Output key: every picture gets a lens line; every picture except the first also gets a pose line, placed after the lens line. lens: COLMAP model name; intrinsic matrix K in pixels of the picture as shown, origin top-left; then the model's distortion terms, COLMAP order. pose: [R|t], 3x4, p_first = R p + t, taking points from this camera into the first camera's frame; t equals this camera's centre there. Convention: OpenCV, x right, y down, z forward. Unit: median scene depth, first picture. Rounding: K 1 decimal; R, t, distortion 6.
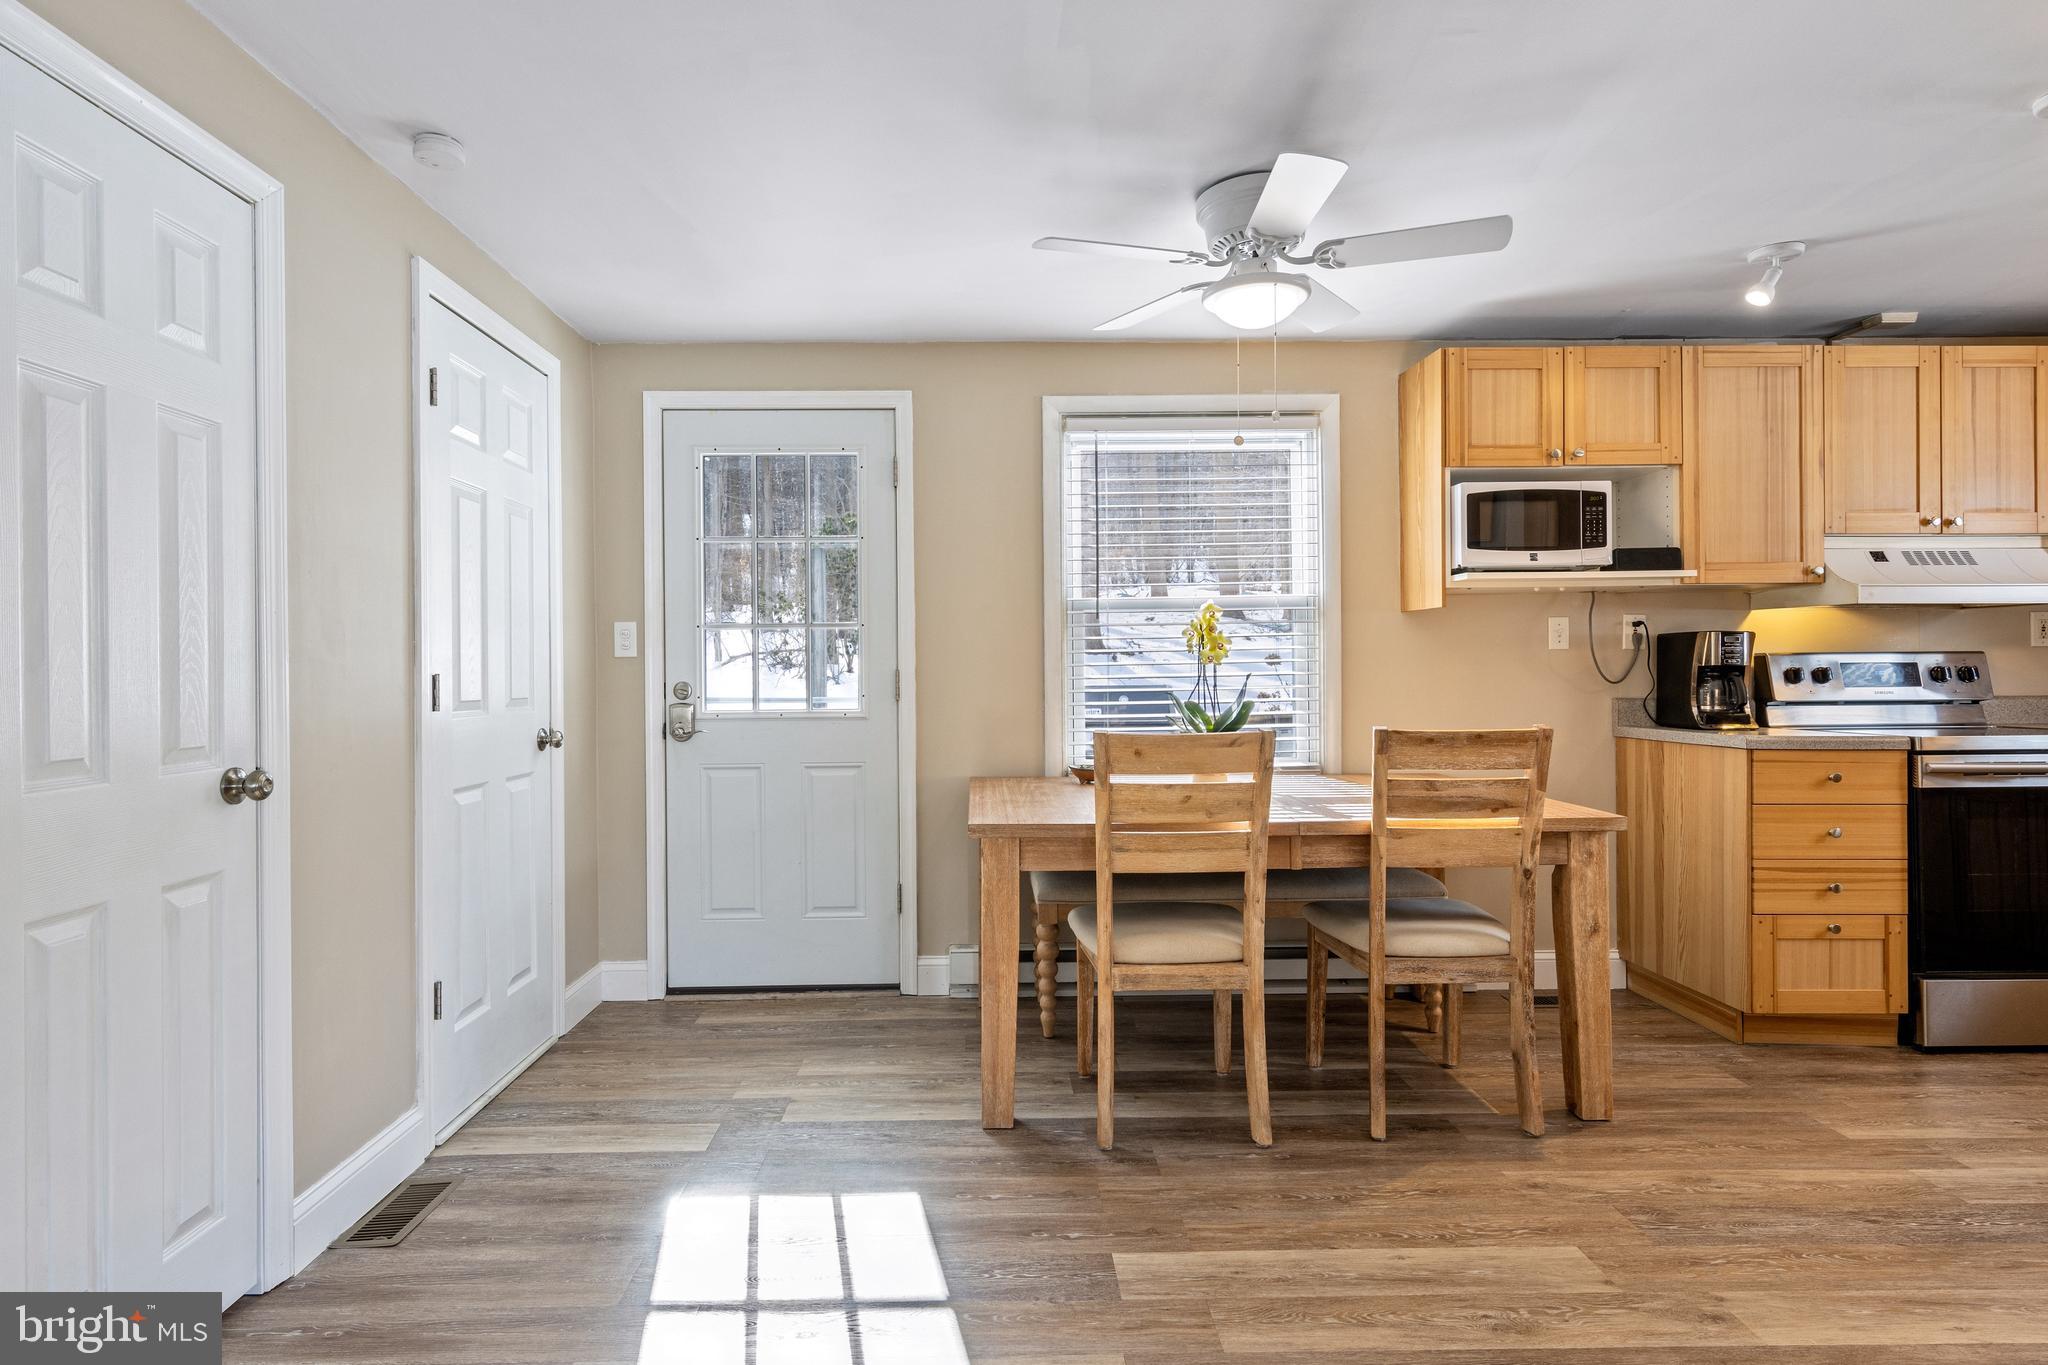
lens RADIAL K [[1057.0, 0, 986.7], [0, 1057.0, 670.3], [0, 0, 1]] dist [0.012628, -0.003251]
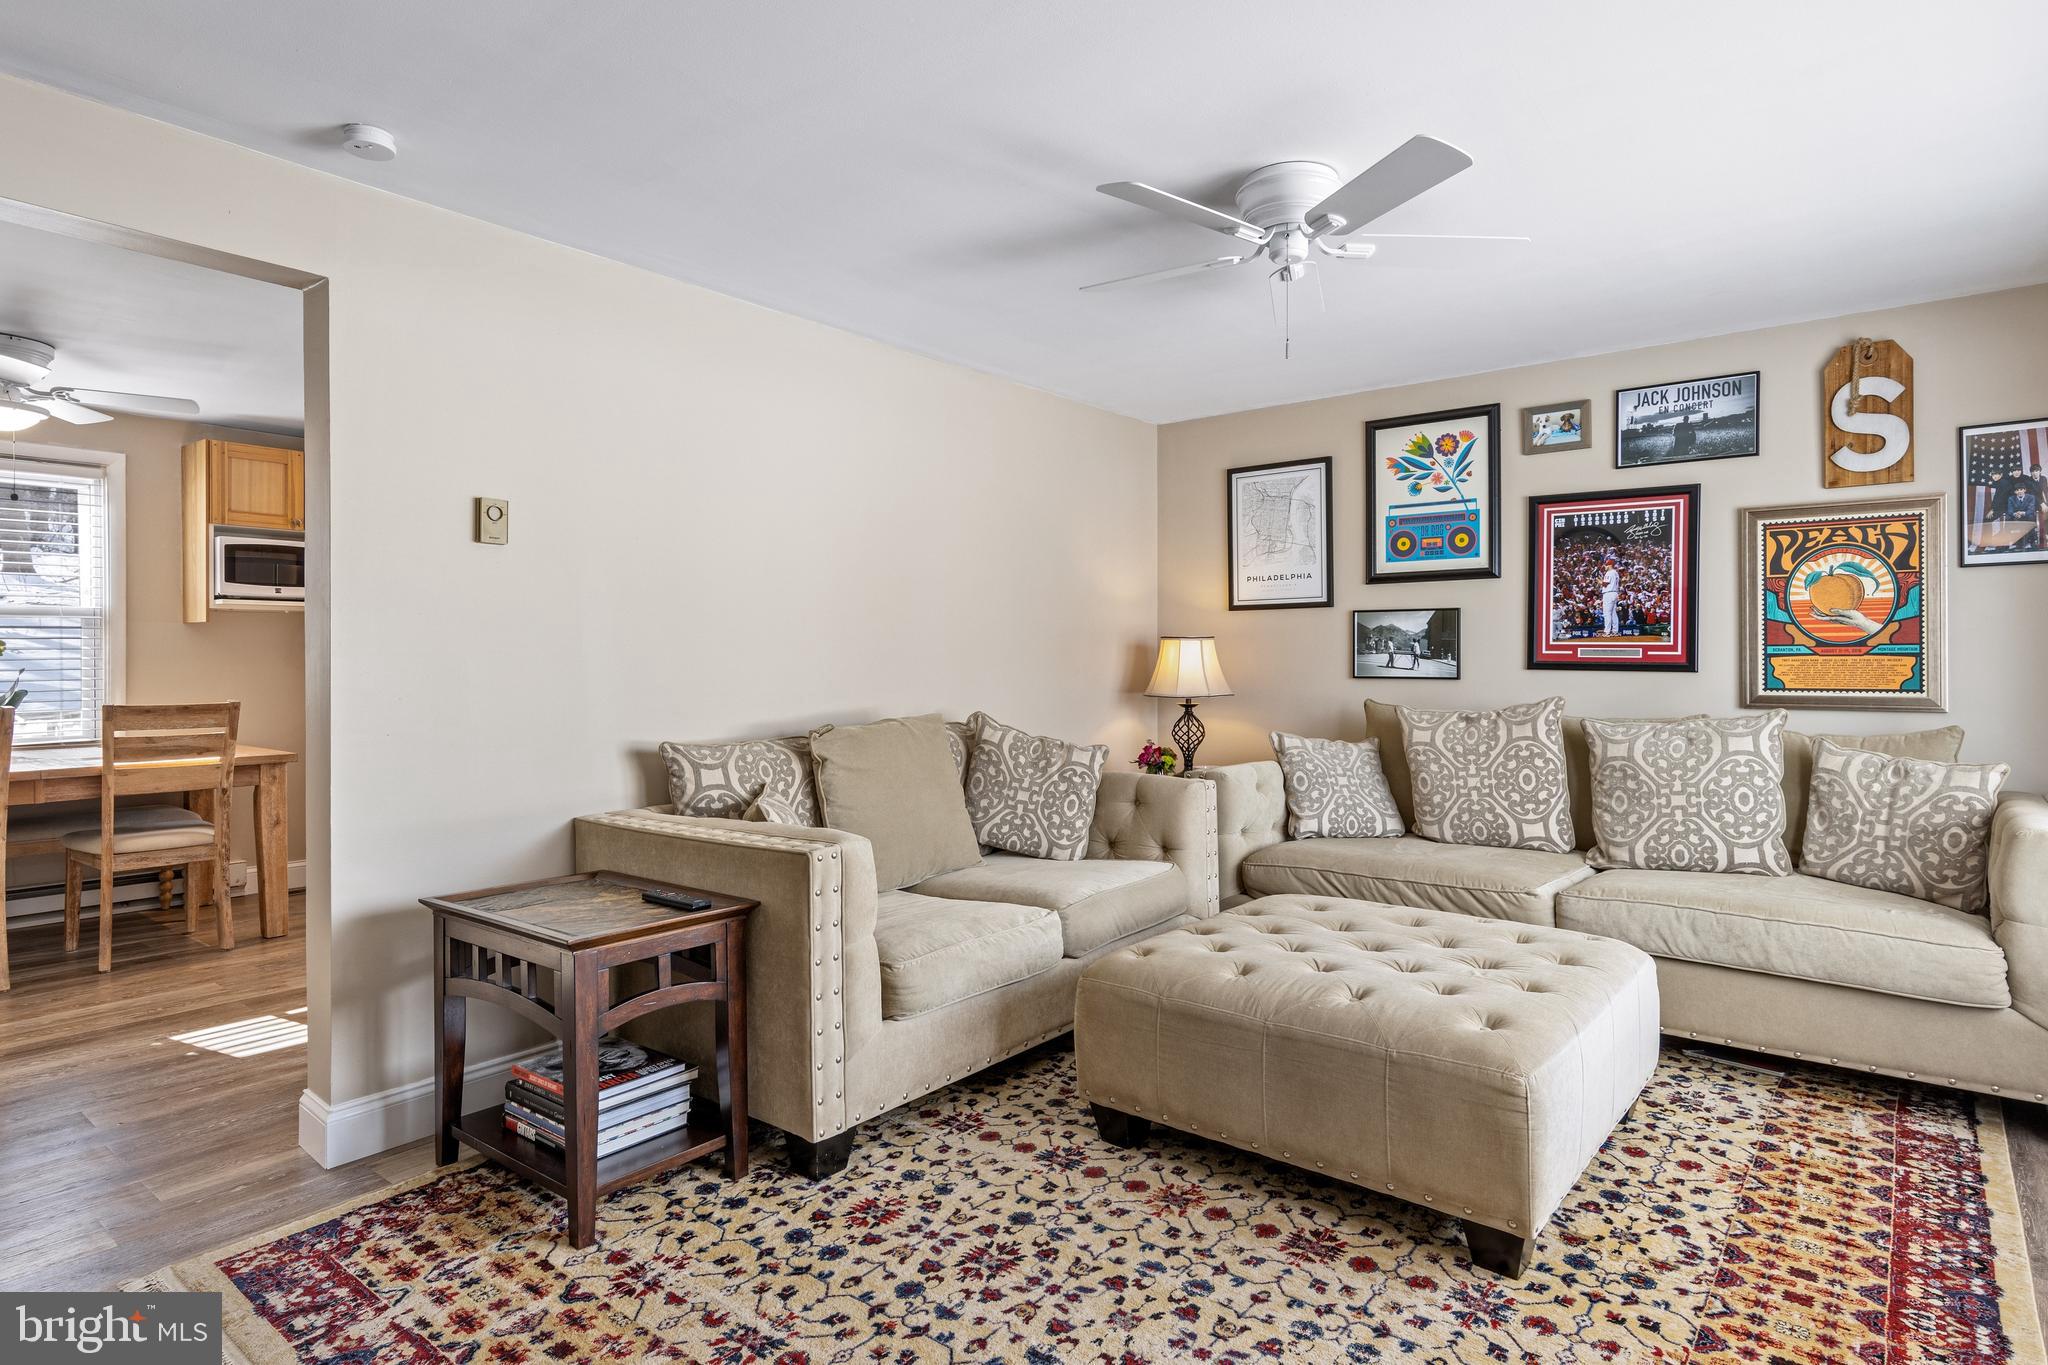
lens RADIAL K [[1090.4, 0, 1003.7], [0, 1090.4, 674.0], [0, 0, 1]] dist [0.012921, -0.002092]
pose [[0.634256, -0.003181, 0.773116, -0.031755], [-0.004935, 0.999955, 0.008163, -0.007440], [-0.773107, -0.008993, 0.634212, -0.783125]]
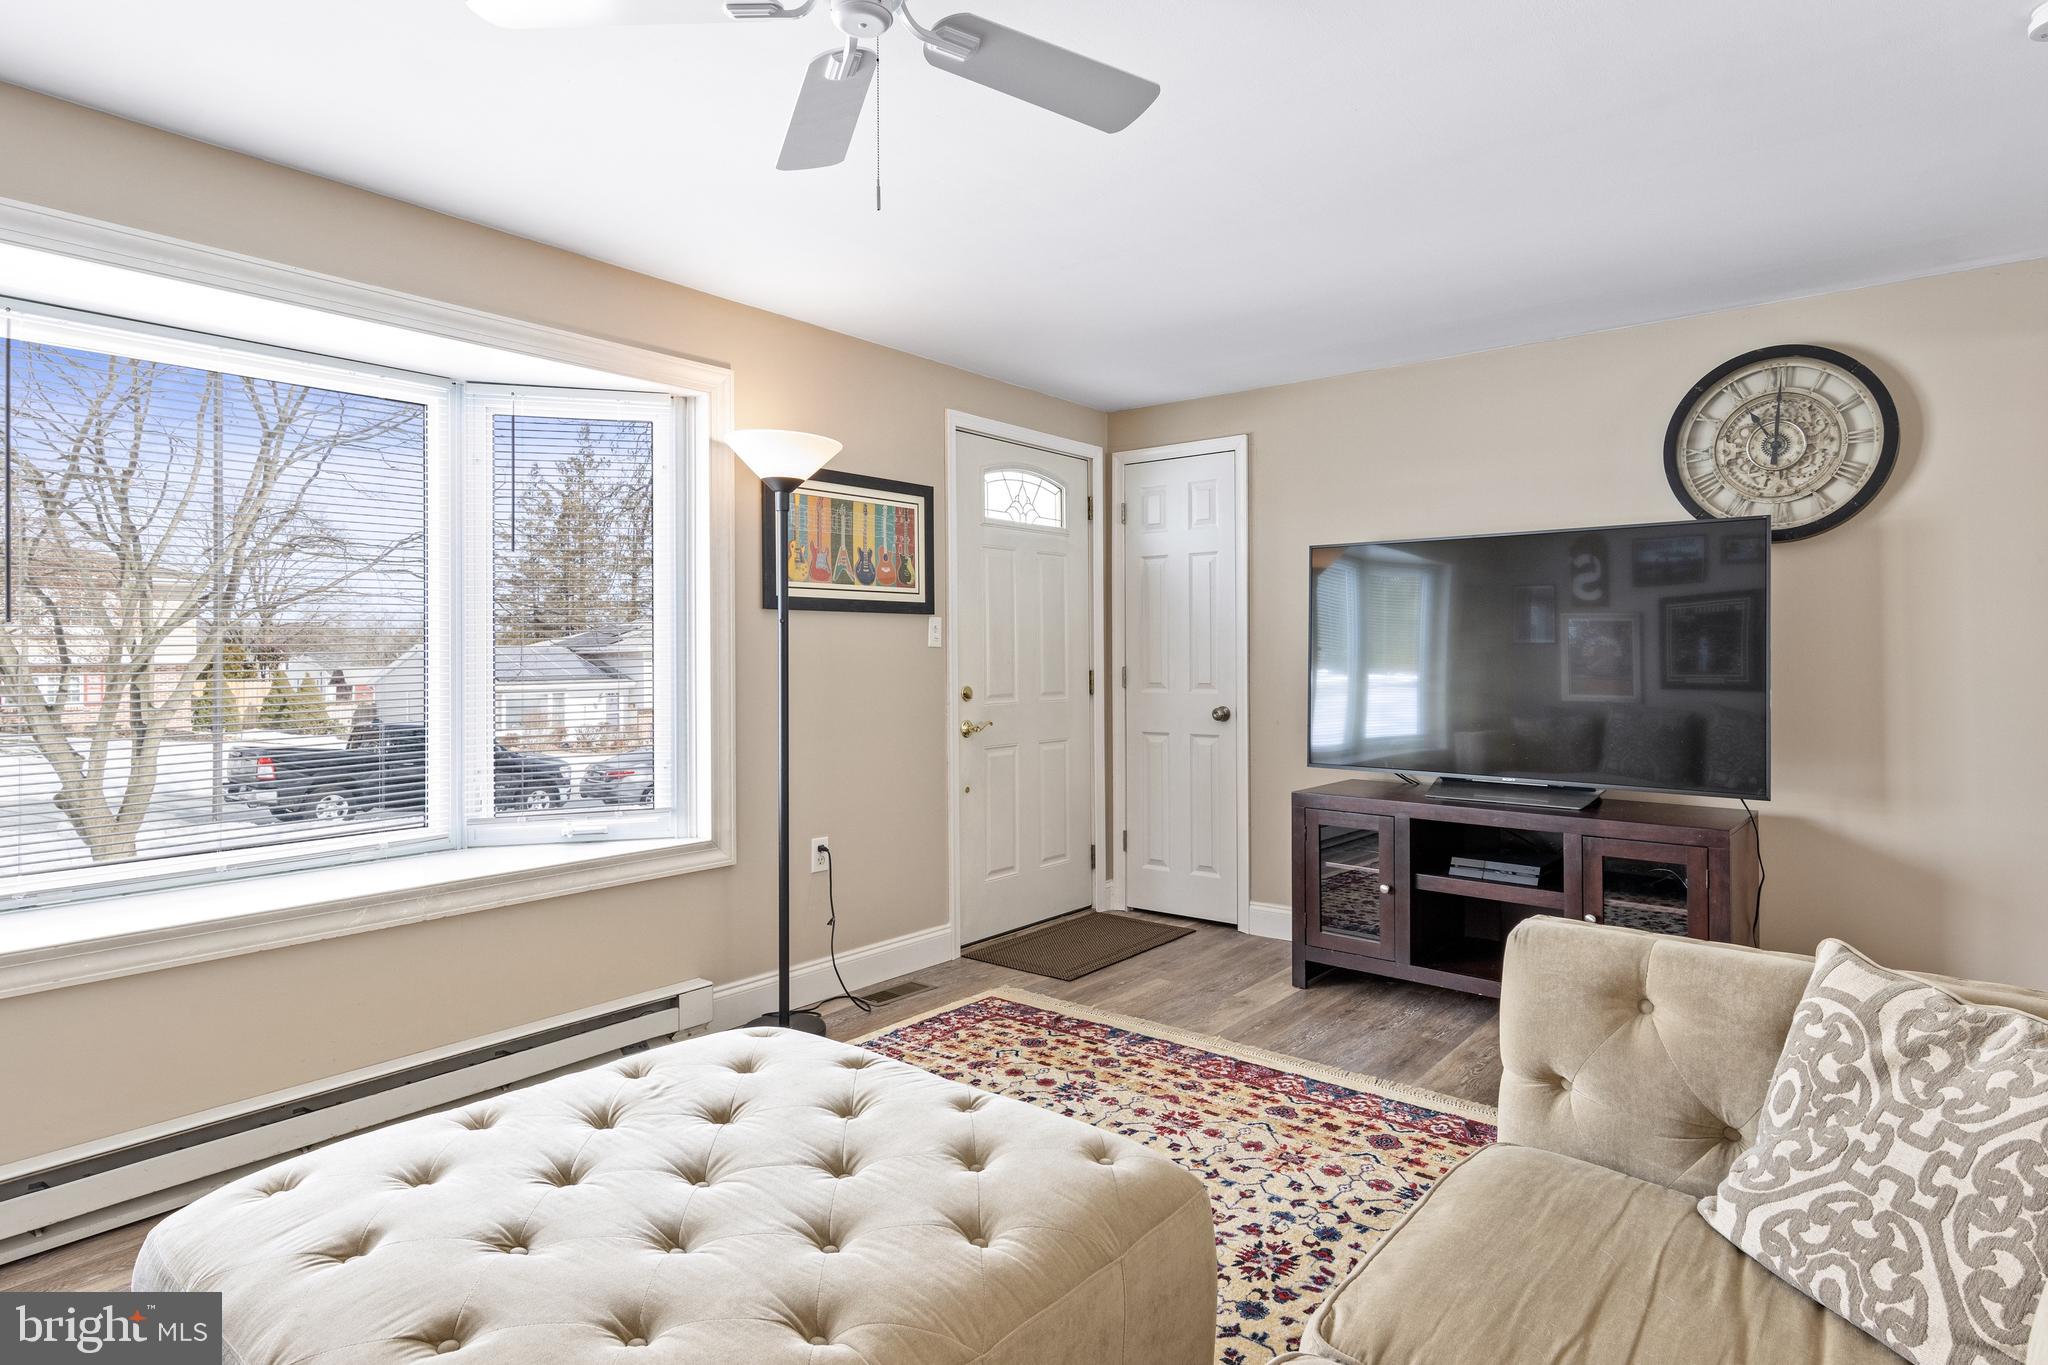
lens RADIAL K [[1090.4, 0, 1037.8], [0, 1090.4, 677.1], [0, 0, 1]] dist [0.012921, -0.002092]
pose [[-0.640769, 0.023056, -0.767388, 0.997577], [0.010038, 0.999715, 0.021654, -0.018142], [0.767668, 0.006172, -0.640818, -0.088672]]
